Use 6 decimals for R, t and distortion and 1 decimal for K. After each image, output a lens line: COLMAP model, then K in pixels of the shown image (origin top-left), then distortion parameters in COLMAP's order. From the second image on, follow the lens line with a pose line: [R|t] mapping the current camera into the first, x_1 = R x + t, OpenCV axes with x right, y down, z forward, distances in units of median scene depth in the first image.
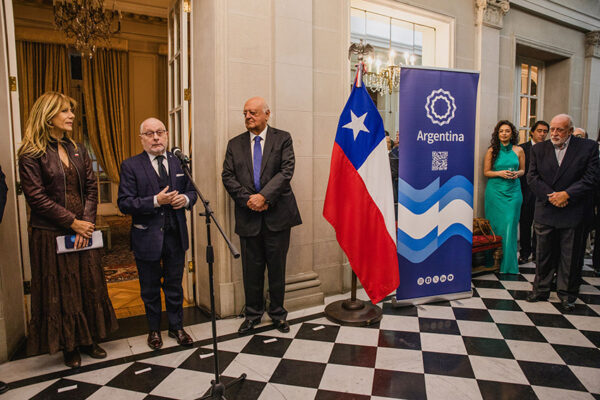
lens RADIAL K [[410.5, 0, 297.8], [0, 410.5, 196.2], [0, 0, 1]] dist [-0.127441, 0.093576]
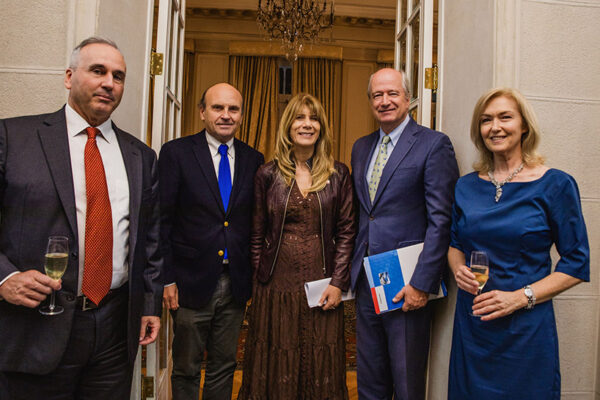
lens RADIAL K [[422.3, 0, 296.1], [0, 422.3, 196.4], [0, 0, 1]] dist [-0.127594, 0.096926]
pose [[0.876110, 0.054352, -0.479038, -0.147093], [-0.088147, 0.994935, -0.048325, -0.043911], [0.473985, 0.084563, 0.876463, 0.408462]]
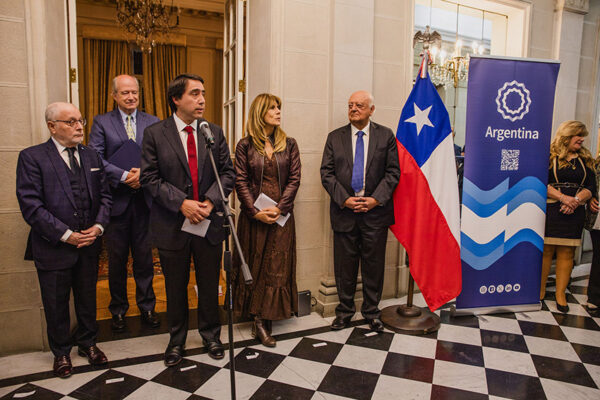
lens RADIAL K [[408.3, 0, 297.7], [0, 408.3, 199.3], [0, 0, 1]] dist [-0.134450, 0.097818]
pose [[0.991482, 0.030721, -0.126571, -0.008752], [-0.028671, 0.999427, 0.017982, -0.000716], [0.127051, -0.014200, 0.991795, 0.048739]]
